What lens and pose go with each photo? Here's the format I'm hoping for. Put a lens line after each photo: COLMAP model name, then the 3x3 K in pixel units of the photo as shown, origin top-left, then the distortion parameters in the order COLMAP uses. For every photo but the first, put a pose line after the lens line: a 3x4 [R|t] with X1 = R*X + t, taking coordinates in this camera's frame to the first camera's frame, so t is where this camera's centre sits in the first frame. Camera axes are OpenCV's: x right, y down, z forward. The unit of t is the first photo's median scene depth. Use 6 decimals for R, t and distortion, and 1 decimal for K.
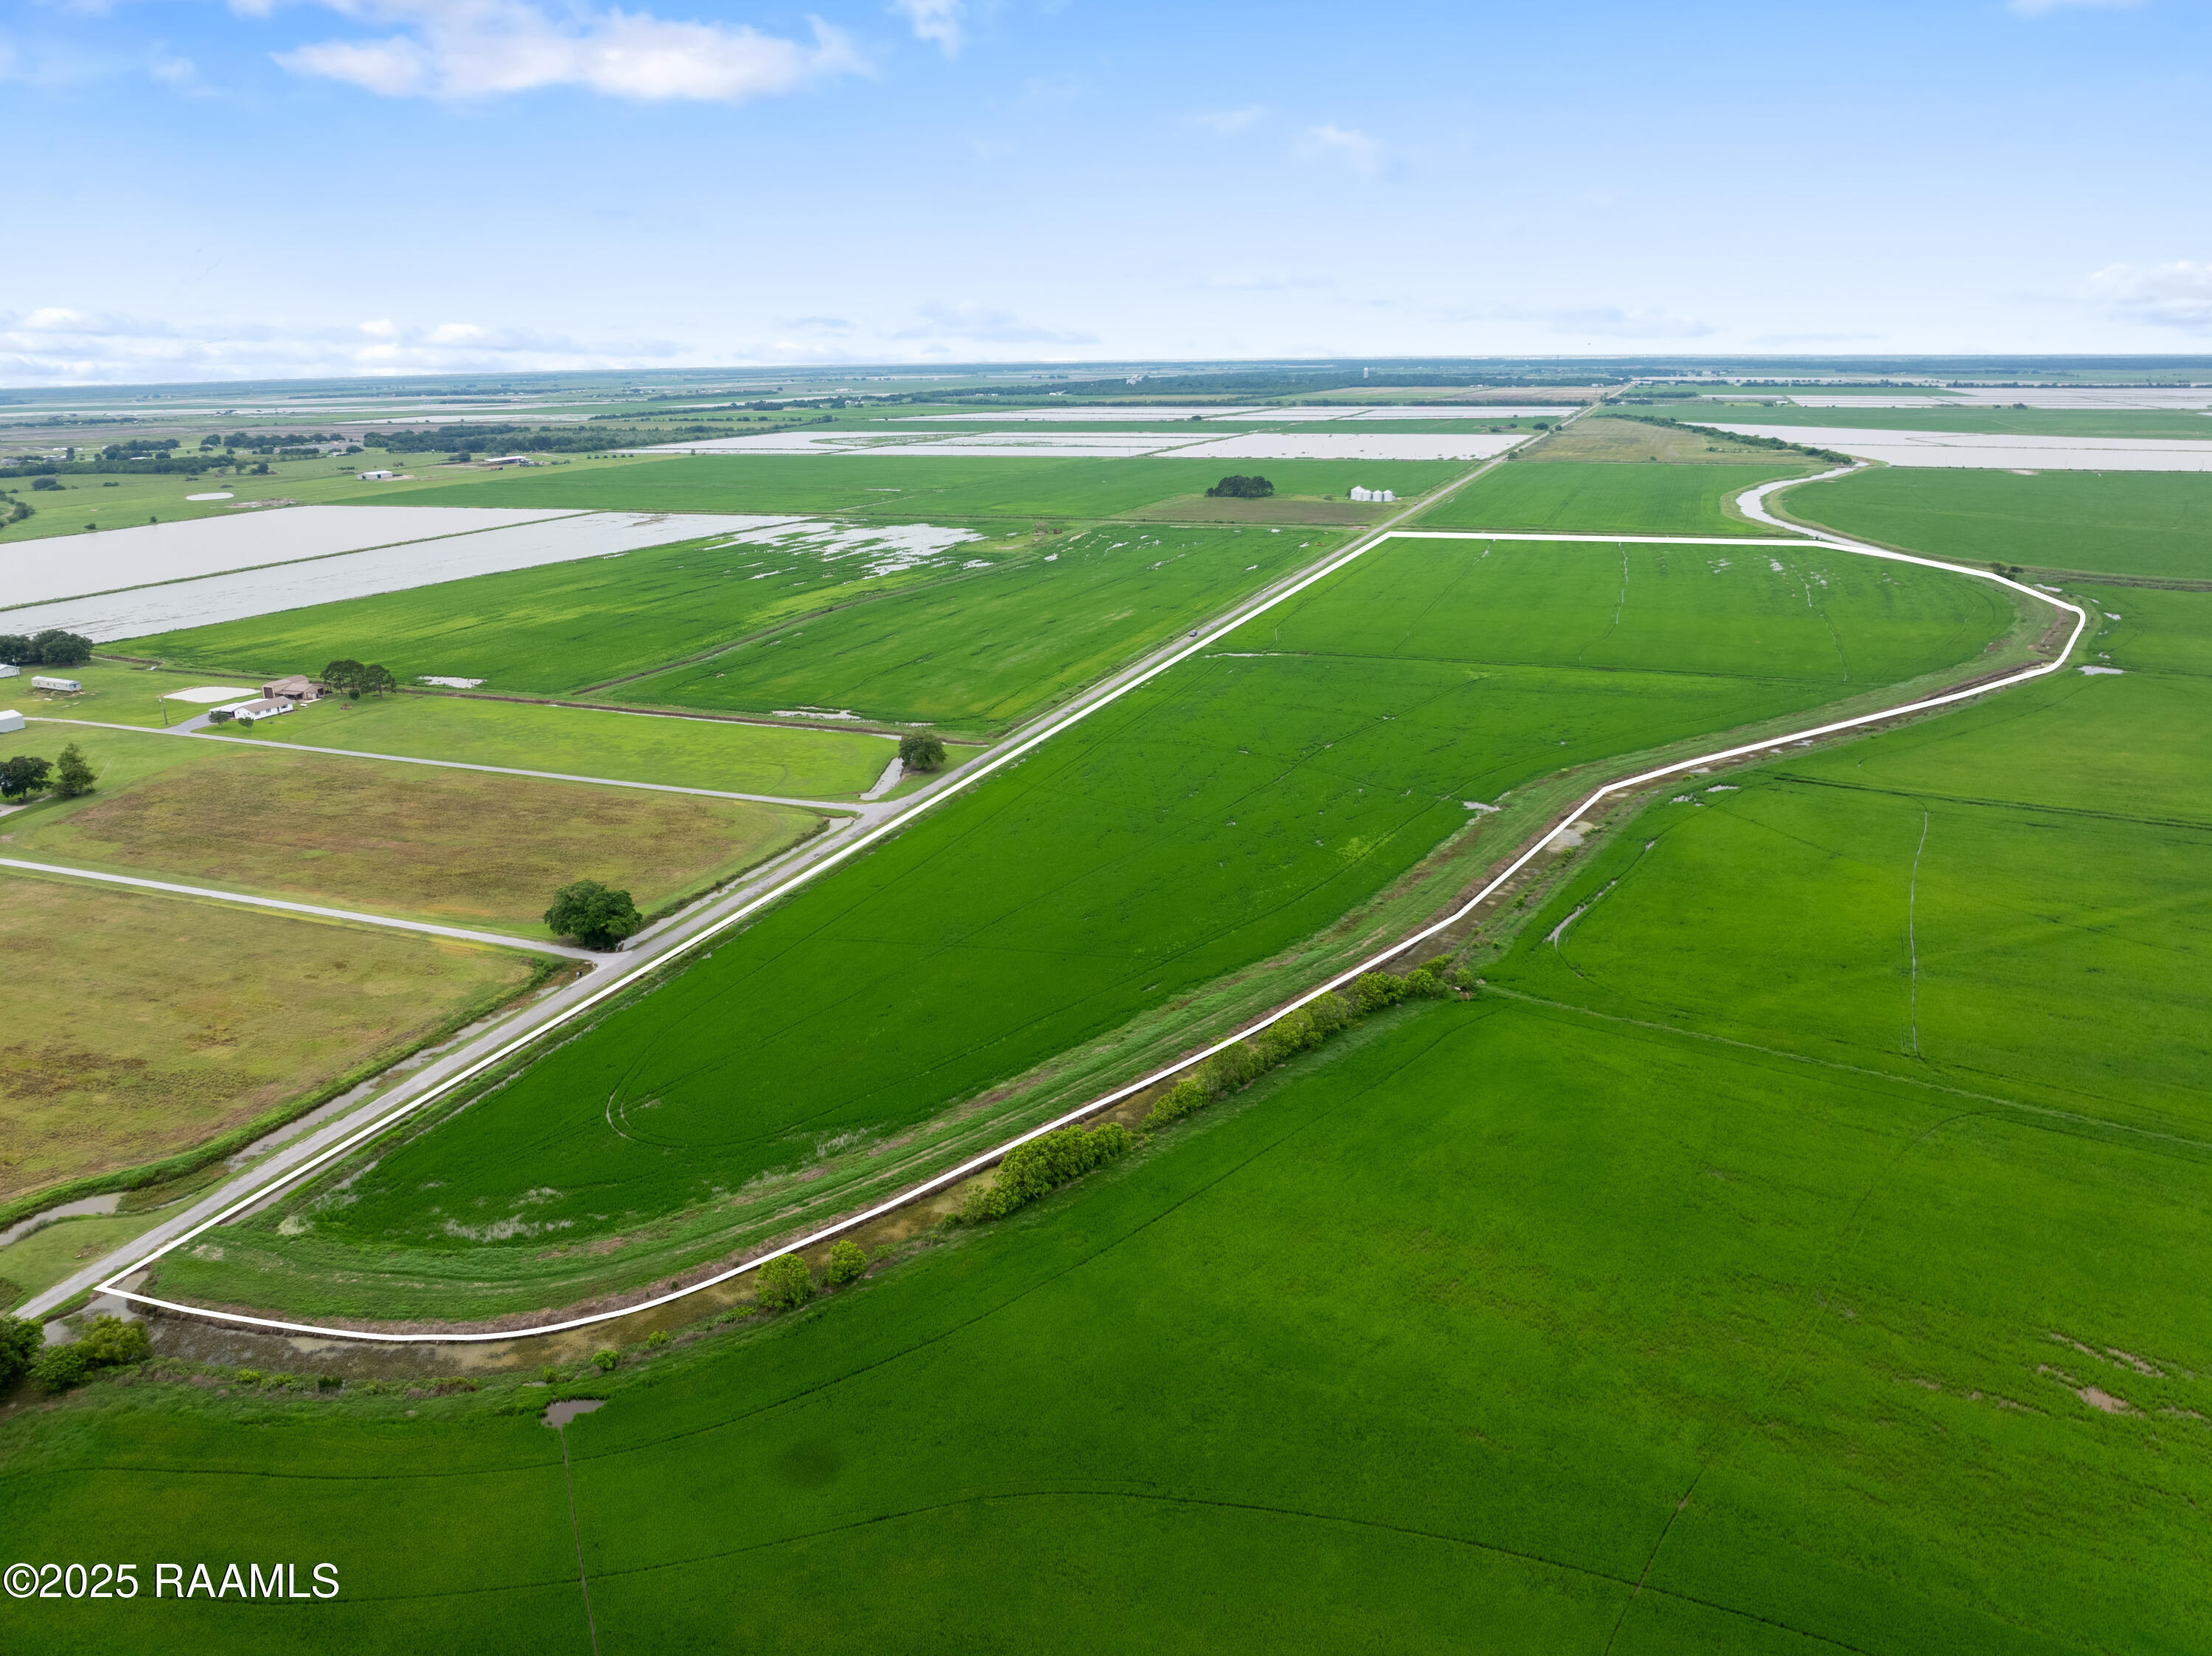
lens RADIAL K [[1547.3, 0, 1106.0], [0, 1547.3, 828.0], [0, 0, 1]] dist [-0.040896, -0.004303]
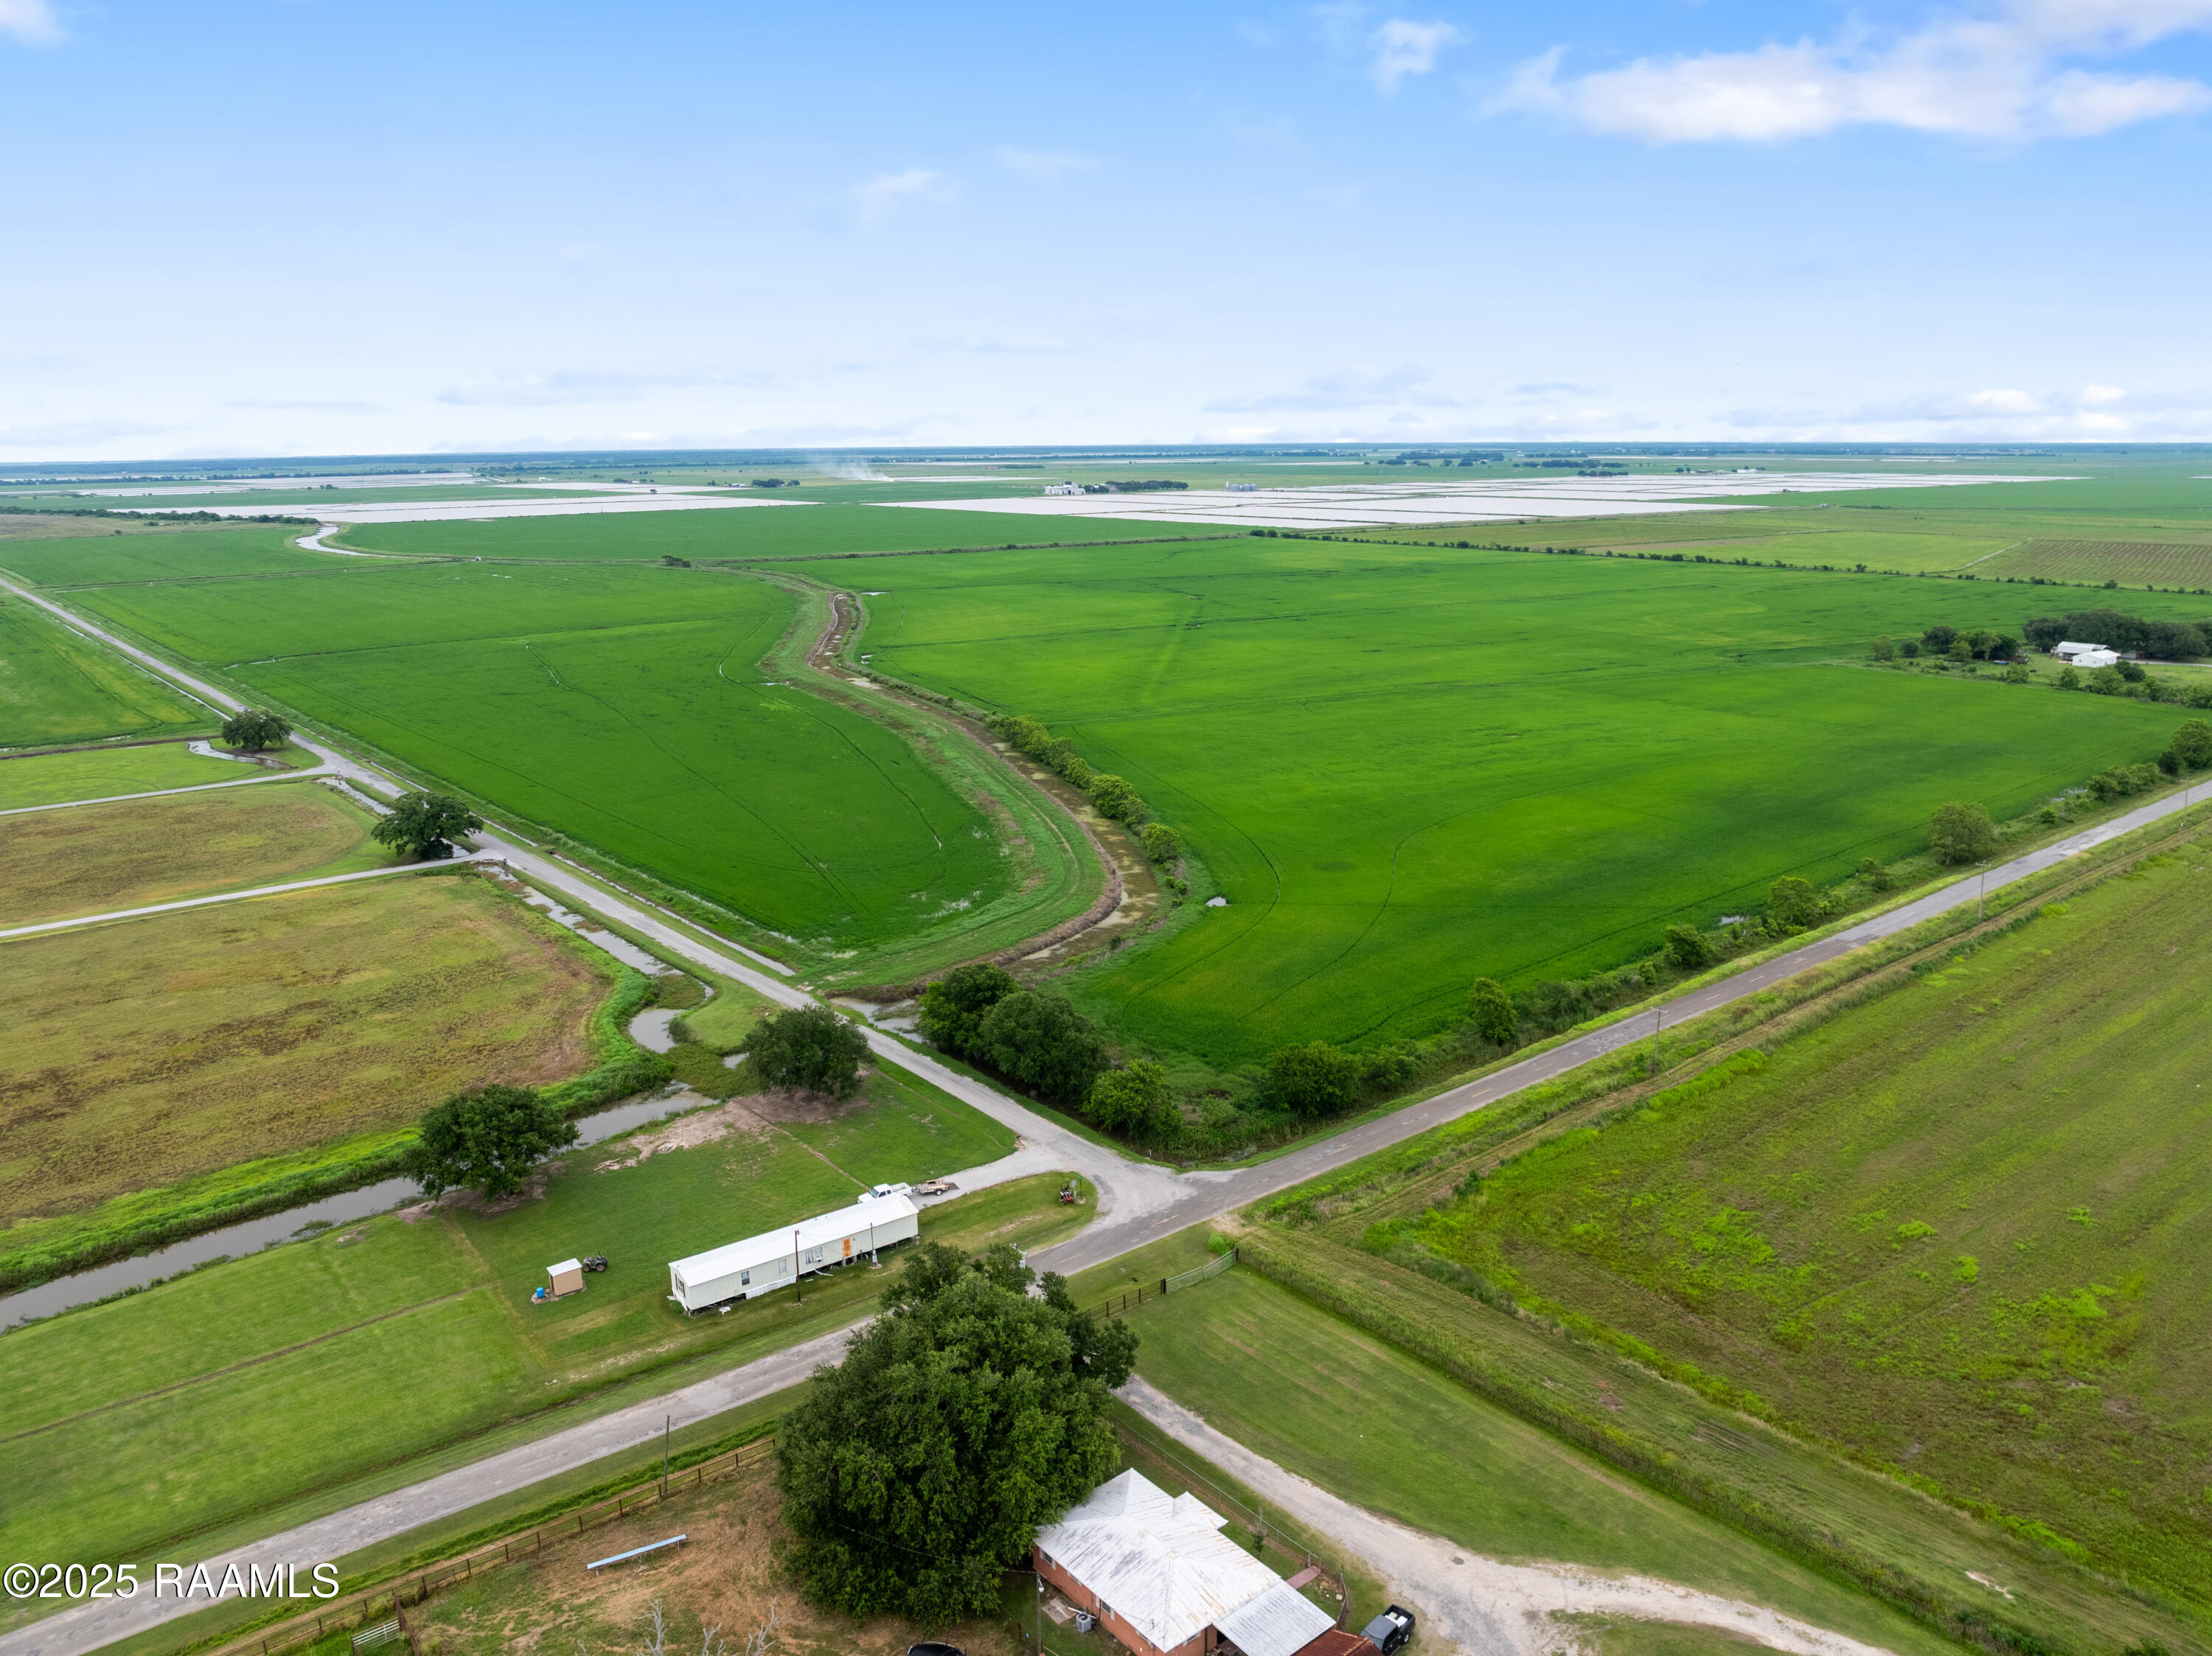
lens RADIAL K [[1565.6, 0, 1106.0], [0, 1565.6, 828.0], [0, 0, 1]] dist [-0.037732, -0.001409]
pose [[0.490886, -0.200386, 0.847866, -0.816542], [0.258204, 0.962929, 0.078088, 0.078745], [-0.832083, 0.180590, 0.524429, 0.131885]]
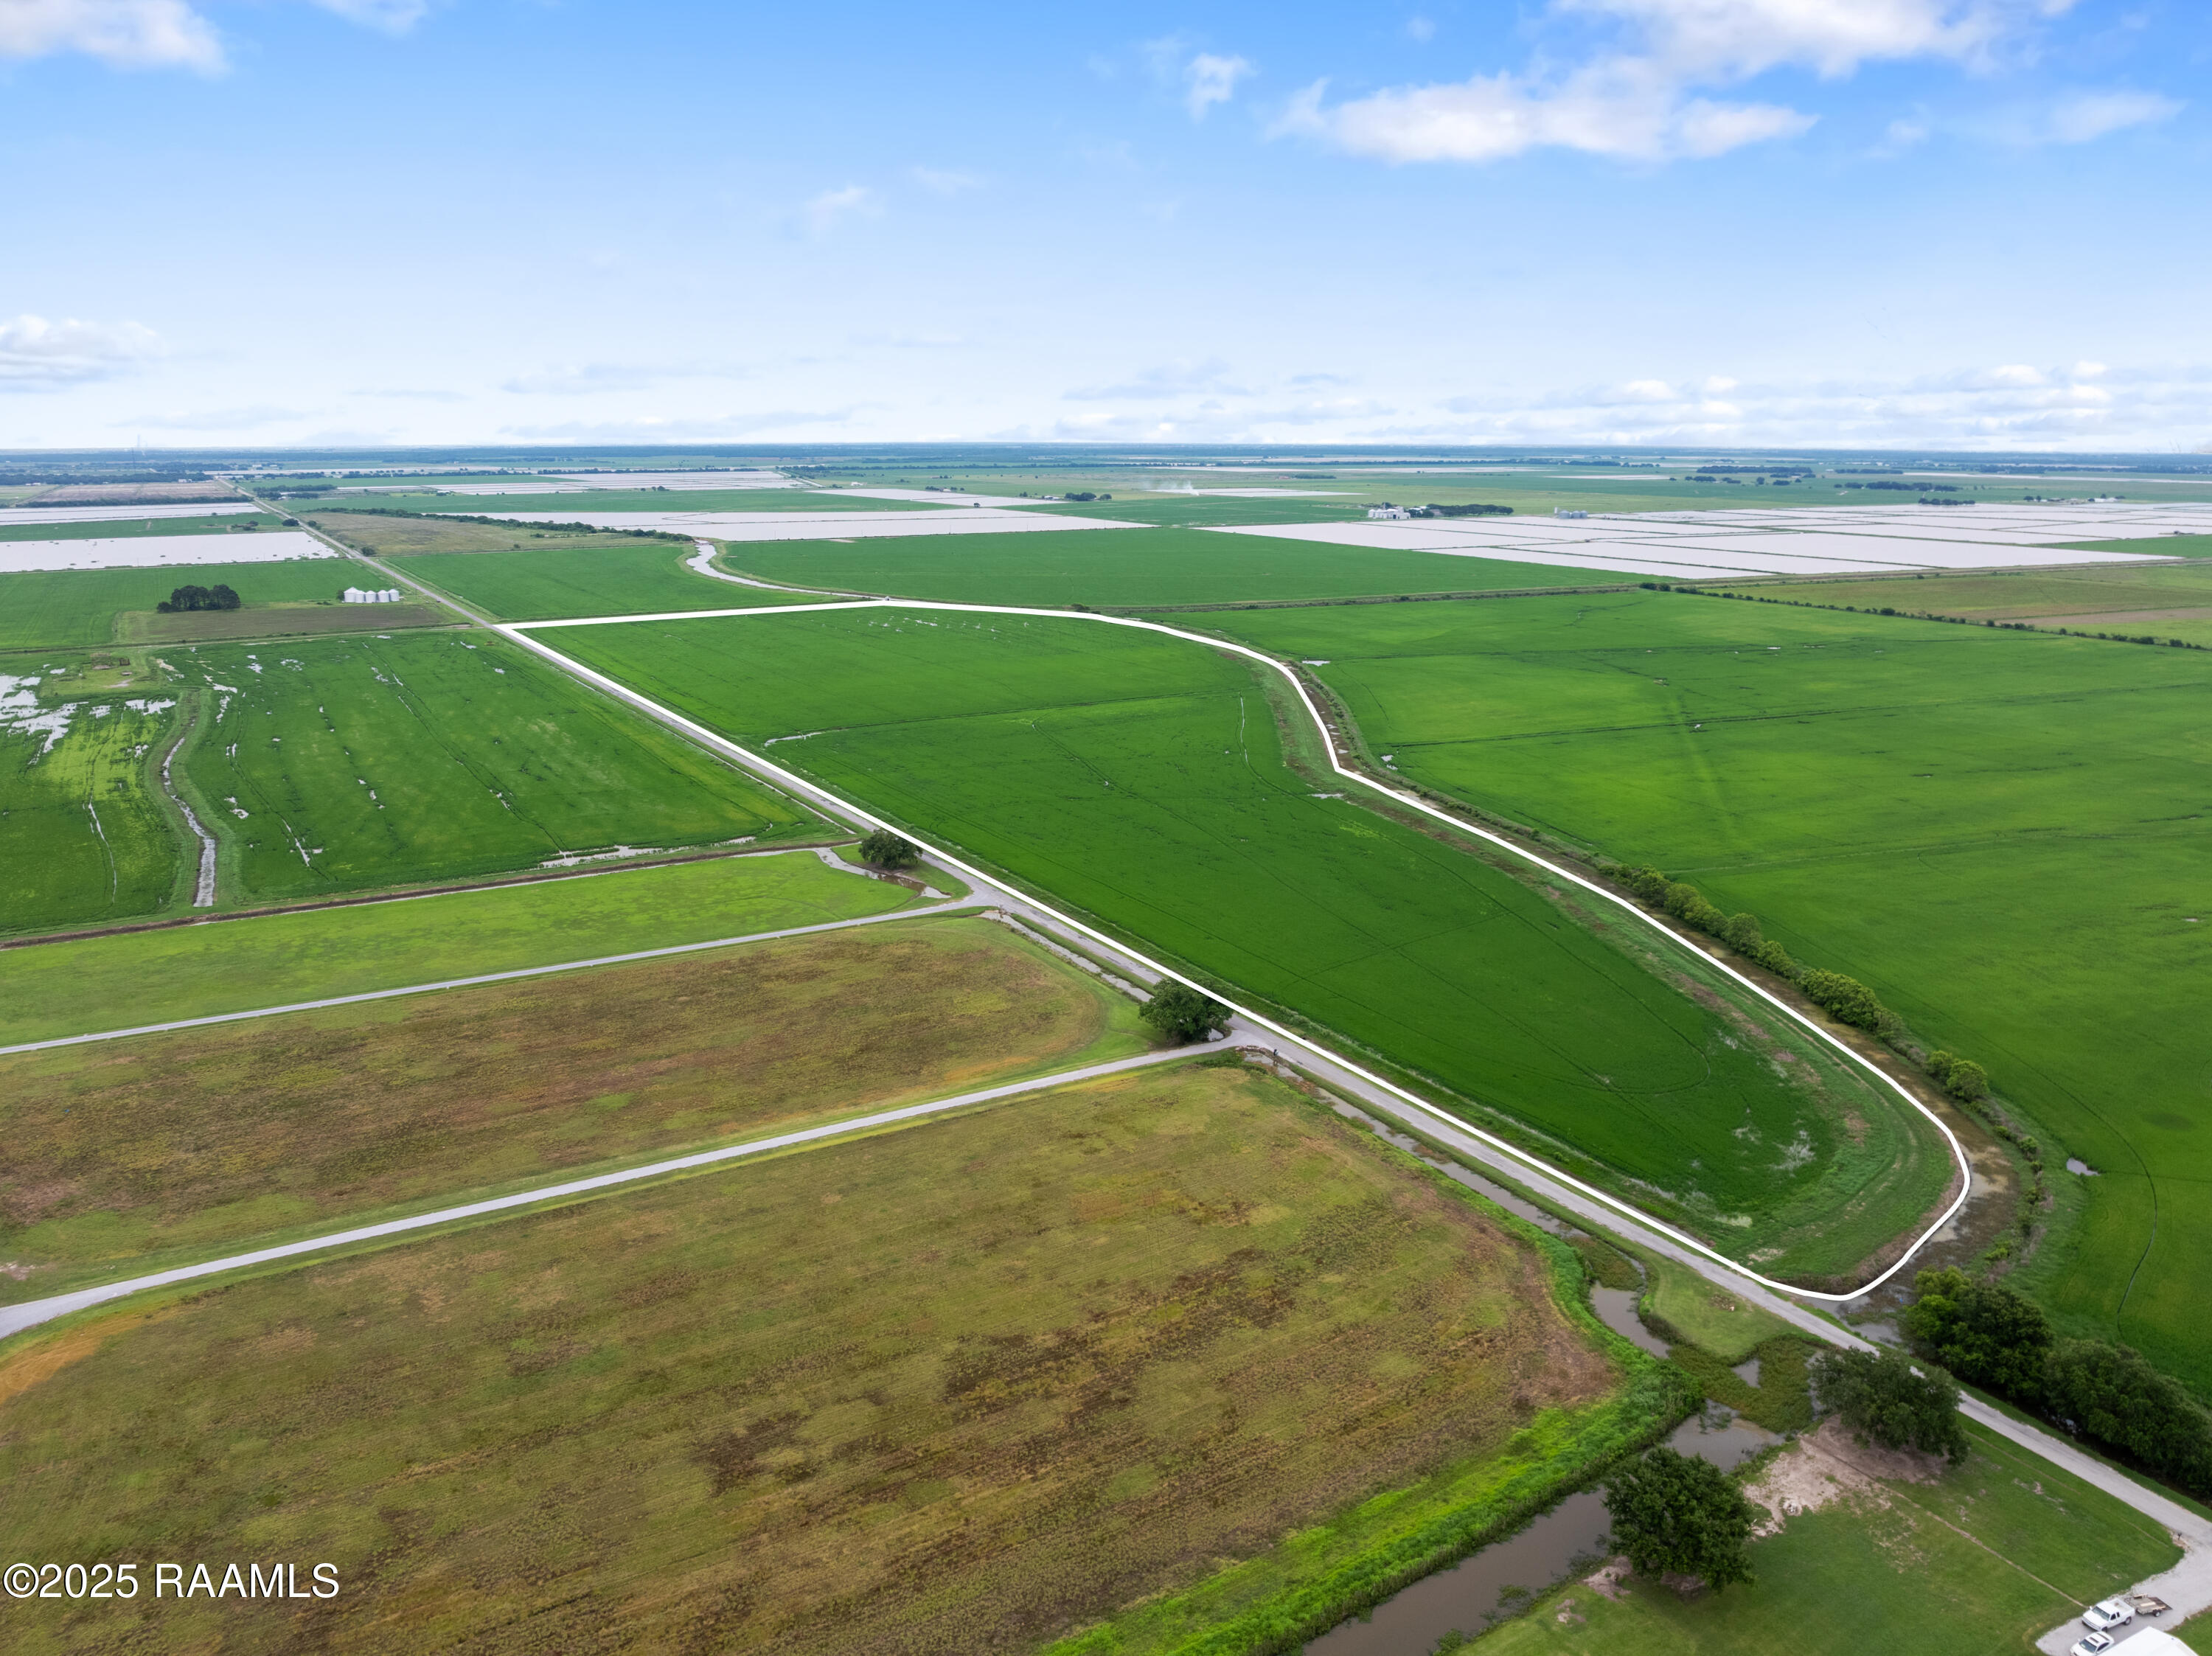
lens RADIAL K [[1565.6, 0, 1106.0], [0, 1565.6, 828.0], [0, 0, 1]] dist [-0.037732, -0.001409]
pose [[0.622064, -0.175486, 0.763047, -0.946334], [0.220126, 0.974449, 0.044649, -0.093659], [-0.751386, 0.140192, 0.644799, 0.344283]]
